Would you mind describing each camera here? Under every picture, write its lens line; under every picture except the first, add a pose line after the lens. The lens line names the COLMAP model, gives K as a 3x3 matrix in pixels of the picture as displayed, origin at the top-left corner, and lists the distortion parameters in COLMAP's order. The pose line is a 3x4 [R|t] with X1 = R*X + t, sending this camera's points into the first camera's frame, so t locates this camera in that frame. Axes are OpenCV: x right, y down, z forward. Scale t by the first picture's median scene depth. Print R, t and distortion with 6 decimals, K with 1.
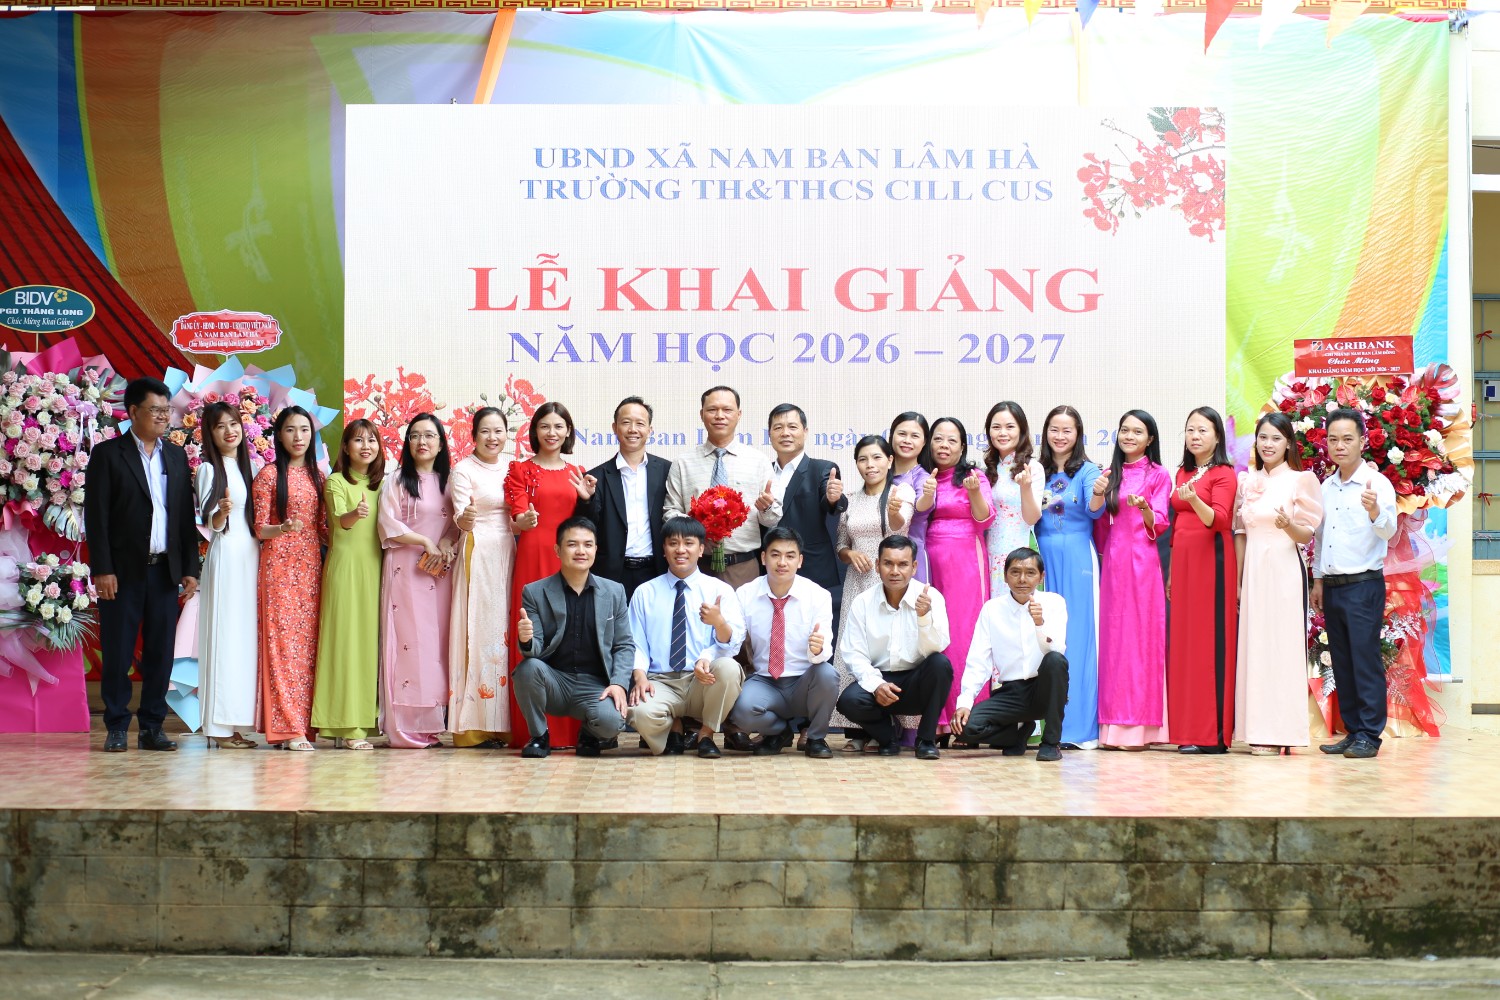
lens RADIAL K [[3582.6, 0, 750.0], [0, 3582.6, 500.0], [0, 0, 1]] dist [-0.094383, -1.212994]
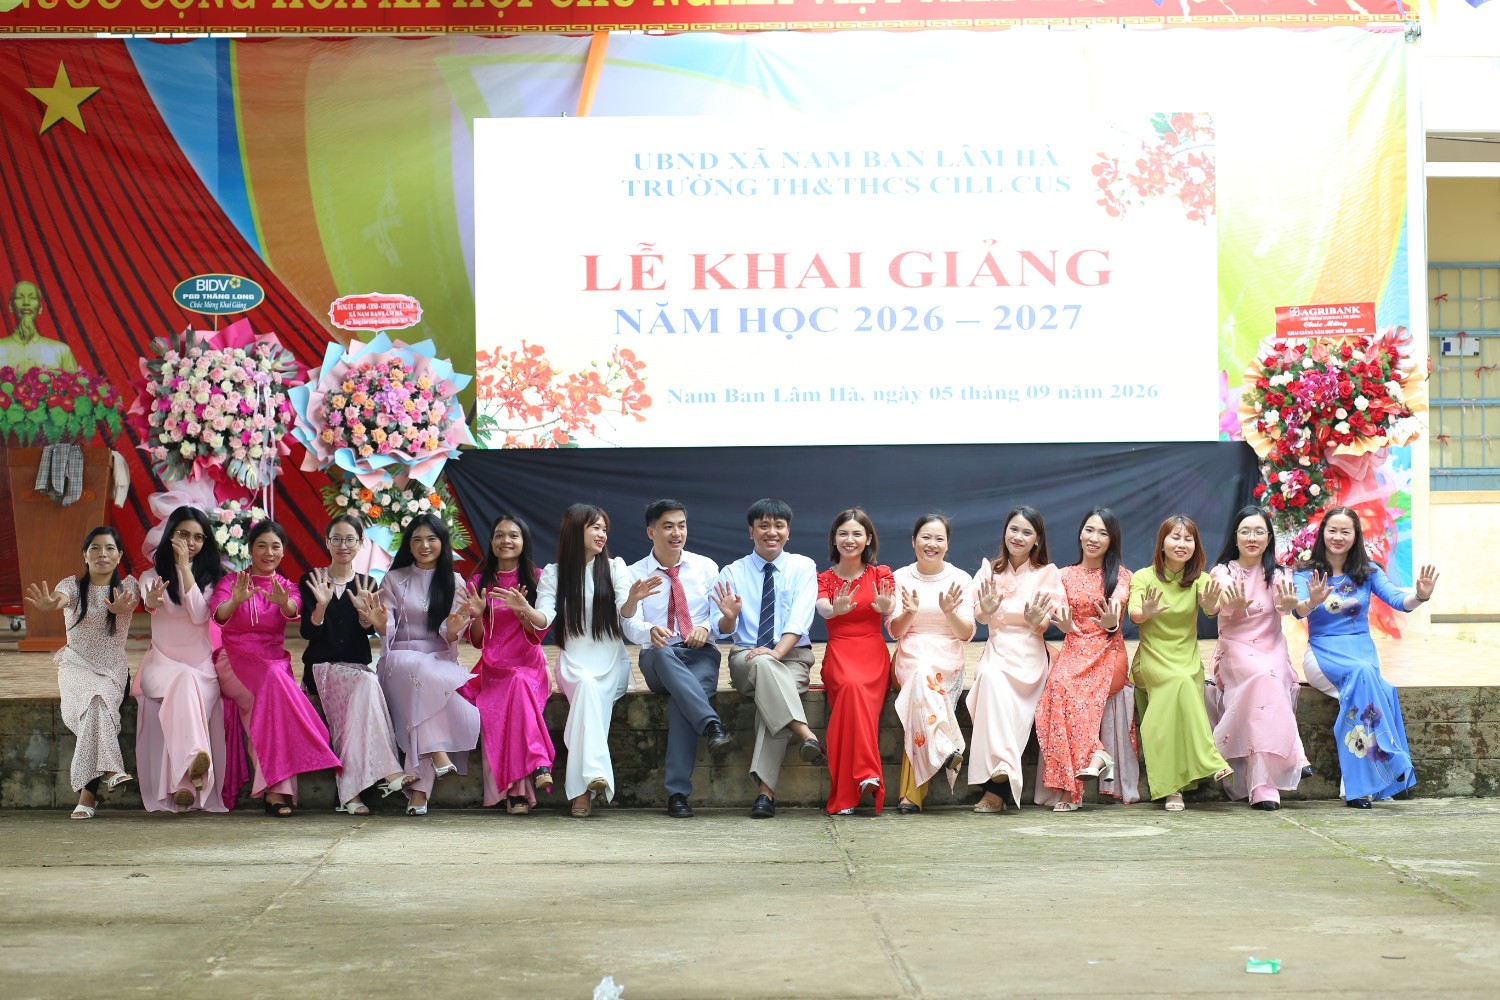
lens RADIAL K [[3610.2, 0, 750.0], [0, 3610.2, 500.0], [0, 0, 1]] dist [-0.118942, -0.629485]
pose [[0.999901, -0.013255, 0.004664, -0.028821], [0.013202, 0.999849, 0.011308, 0.003519], [-0.004813, -0.011245, 0.999925, -0.197374]]
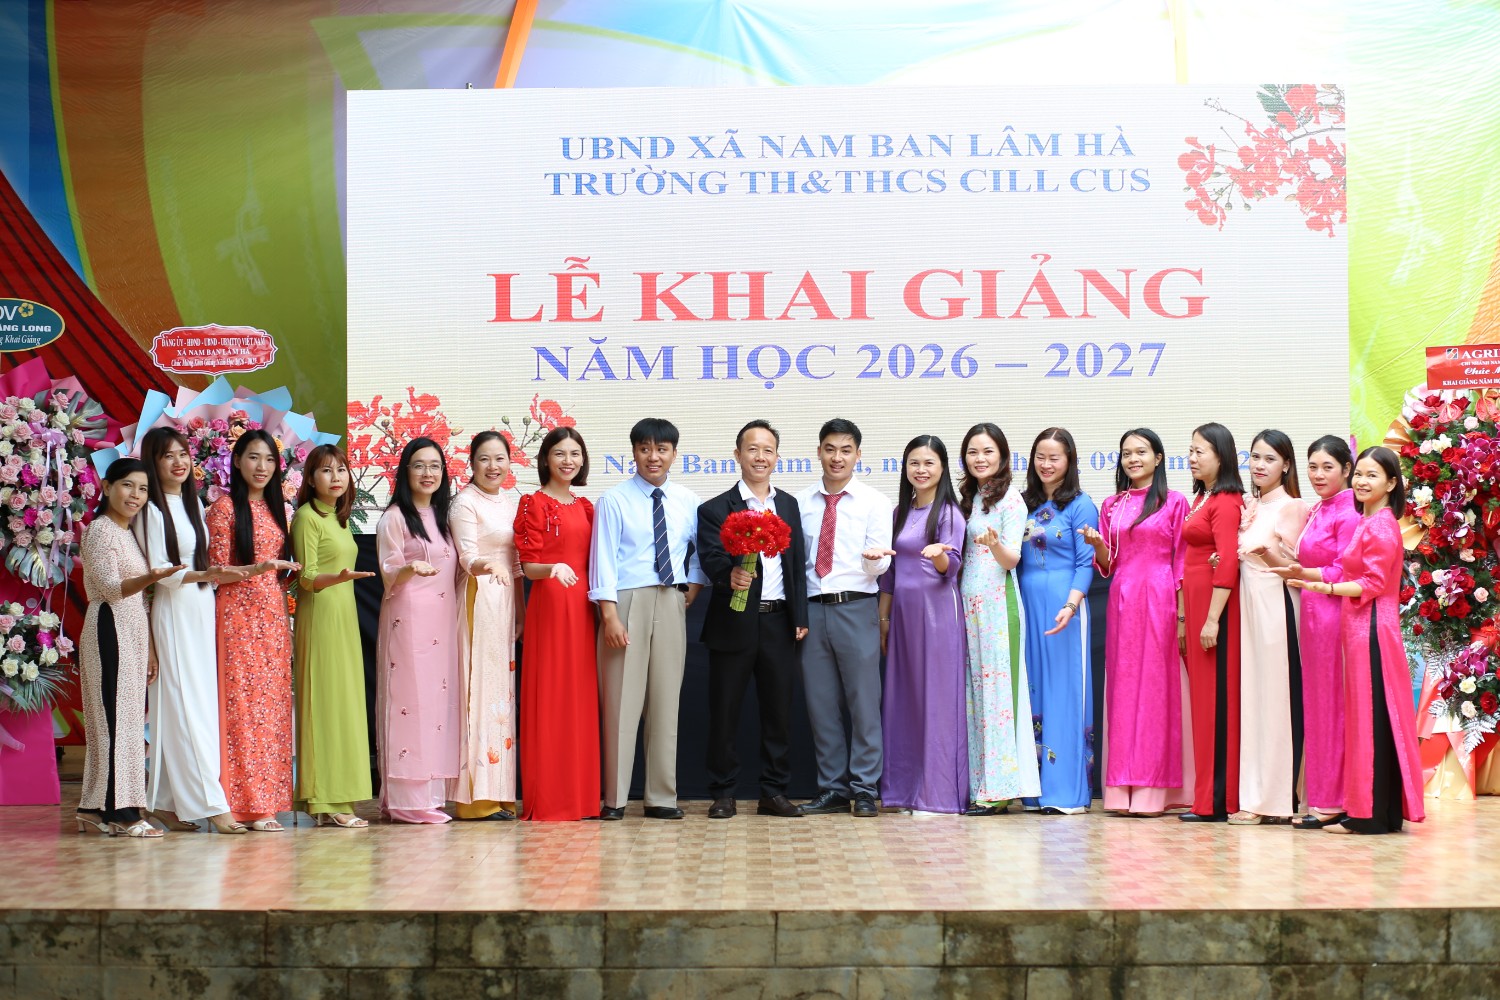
lens RADIAL K [[3574.1, 0, 750.0], [0, 3574.1, 500.0], [0, 0, 1]] dist [-0.092646, -1.279448]
pose [[0.999840, -0.008782, -0.015615, -0.000793], [0.008591, 0.999888, -0.012220, 0.002046], [0.015721, 0.012084, 0.999803, 0.123334]]
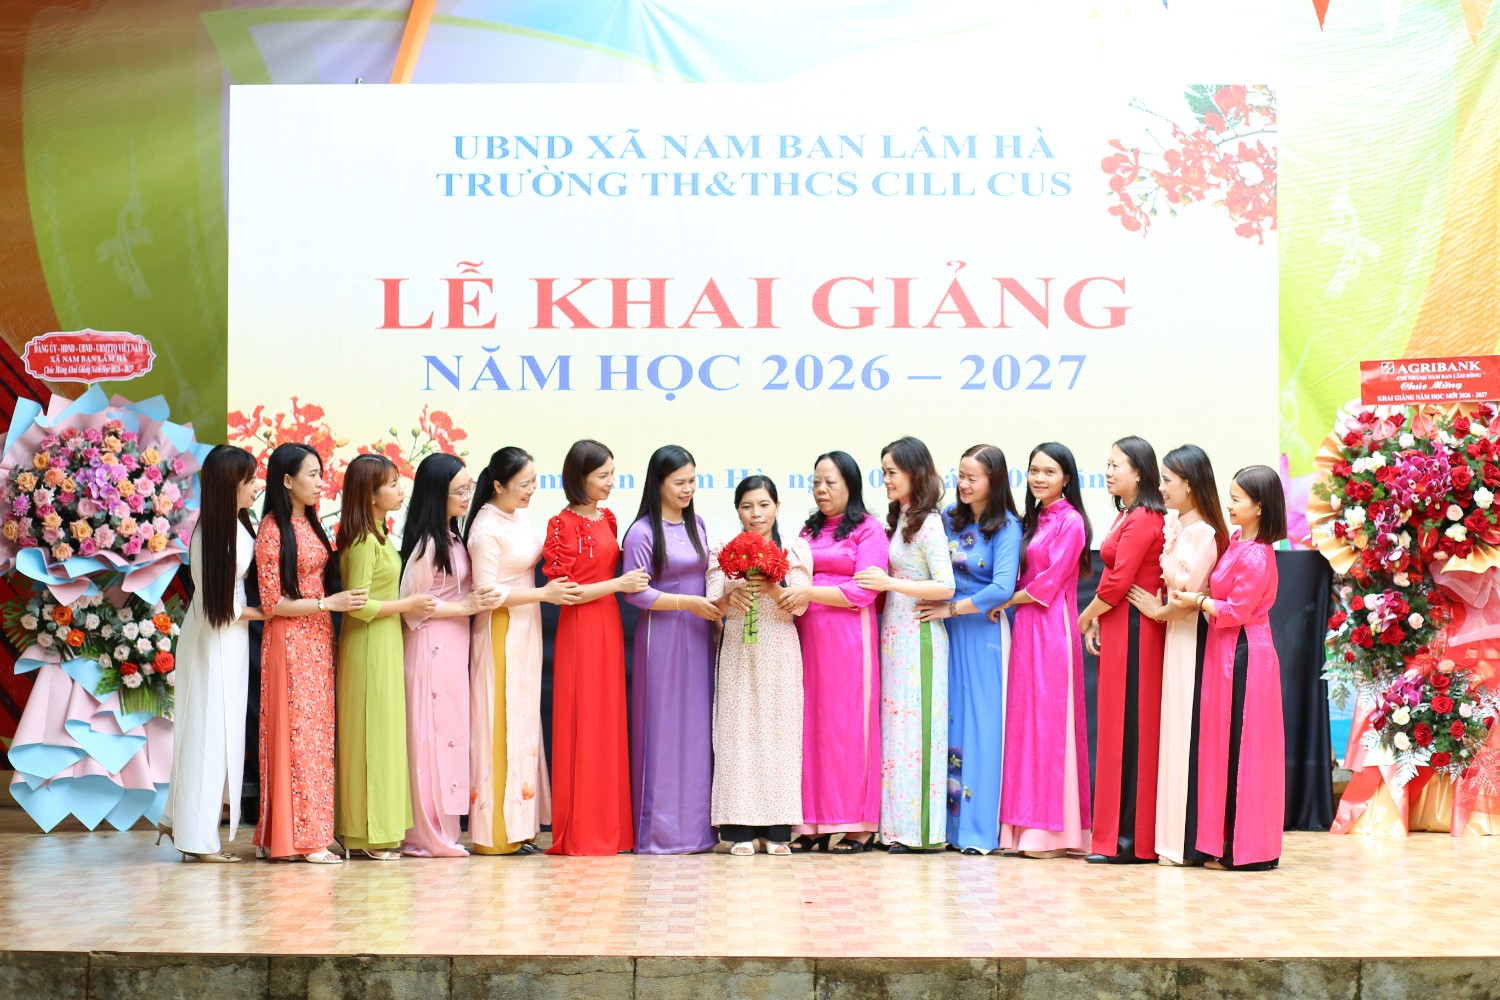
lens RADIAL K [[3582.6, 0, 750.0], [0, 3582.6, 500.0], [0, 0, 1]] dist [-0.094383, -1.212994]
pose [[0.999962, -0.003078, -0.008175, 0.015928], [0.002928, 0.999828, -0.018304, 0.002713], [0.008230, 0.018280, 0.999799, 0.162915]]
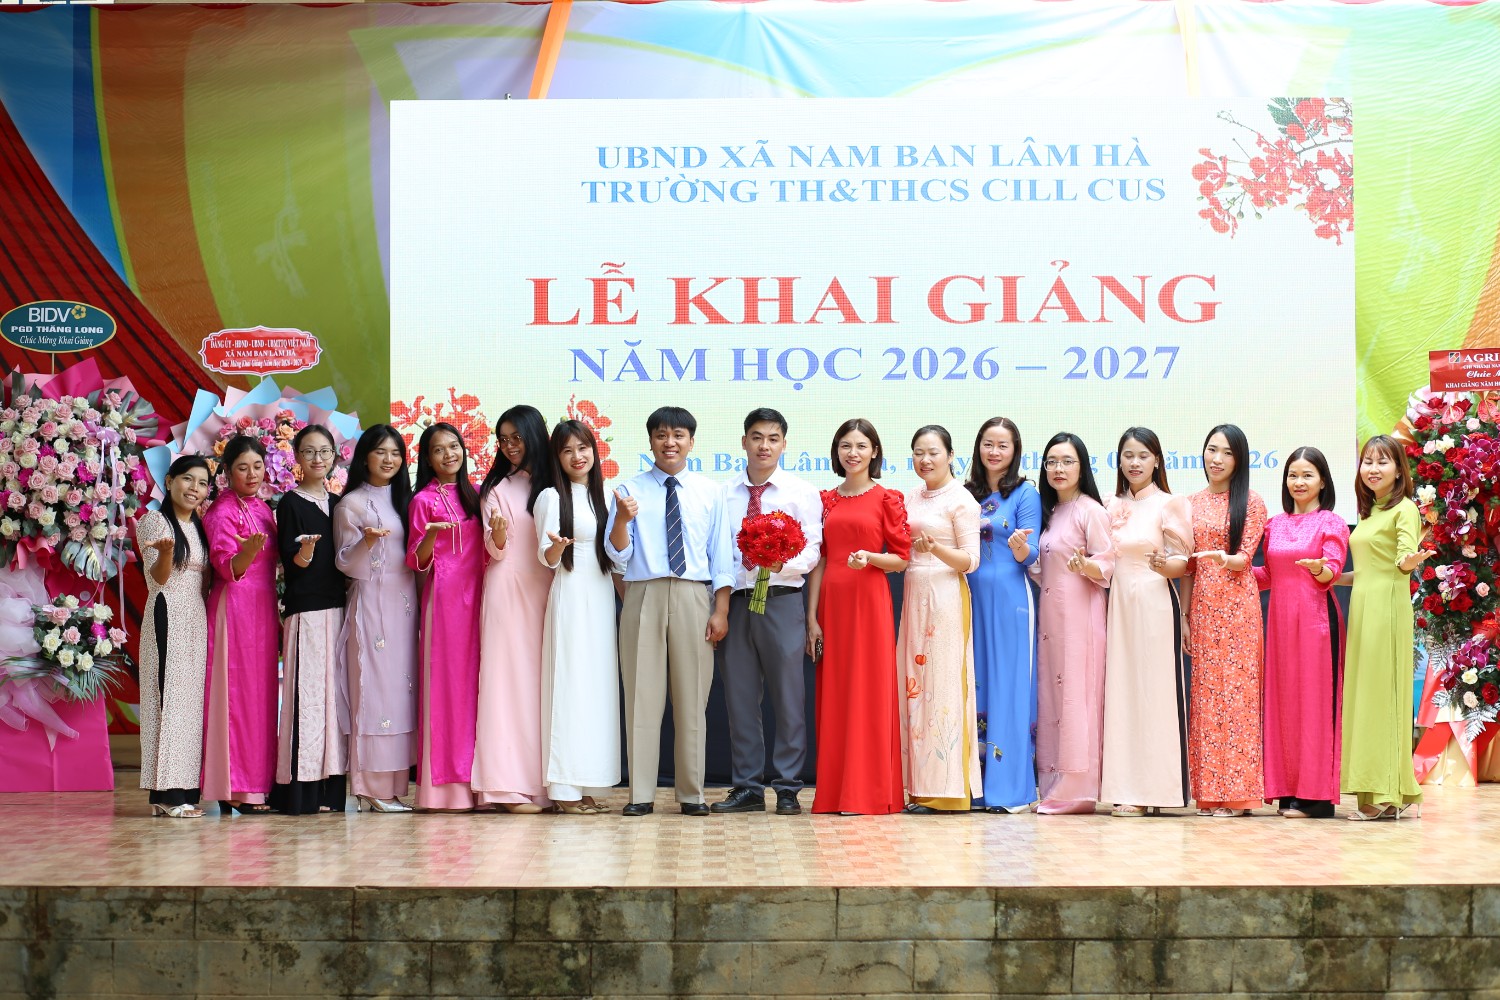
lens RADIAL K [[3582.6, 0, 750.0], [0, 3582.6, 500.0], [0, 0, 1]] dist [-0.094383, -1.212994]
pose [[0.999967, -0.007170, -0.003946, -0.018346], [0.007128, 0.999918, -0.010645, 0.001703], [0.004022, 0.010617, 0.999936, 0.088532]]
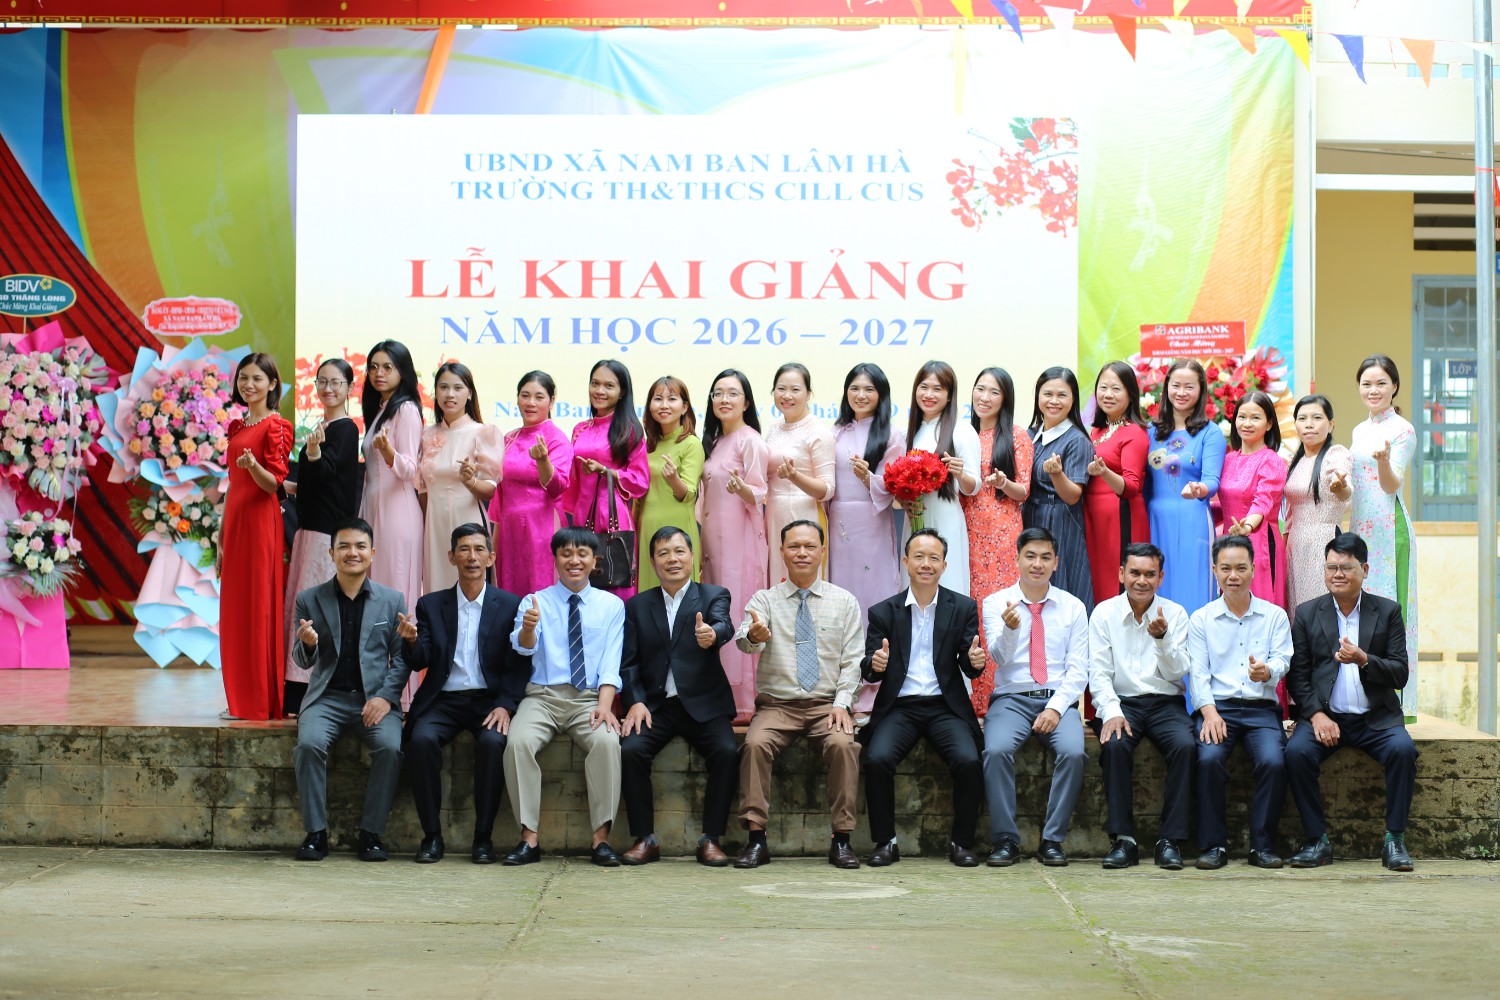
lens RADIAL K [[3610.2, 0, 750.0], [0, 3610.2, 500.0], [0, 0, 1]] dist [-0.118942, -0.629485]
pose [[0.999861, 0.002942, -0.016430, 0.048999], [-0.002776, 0.999945, 0.010109, -0.000859], [0.016459, -0.010062, 0.999814, -0.136500]]
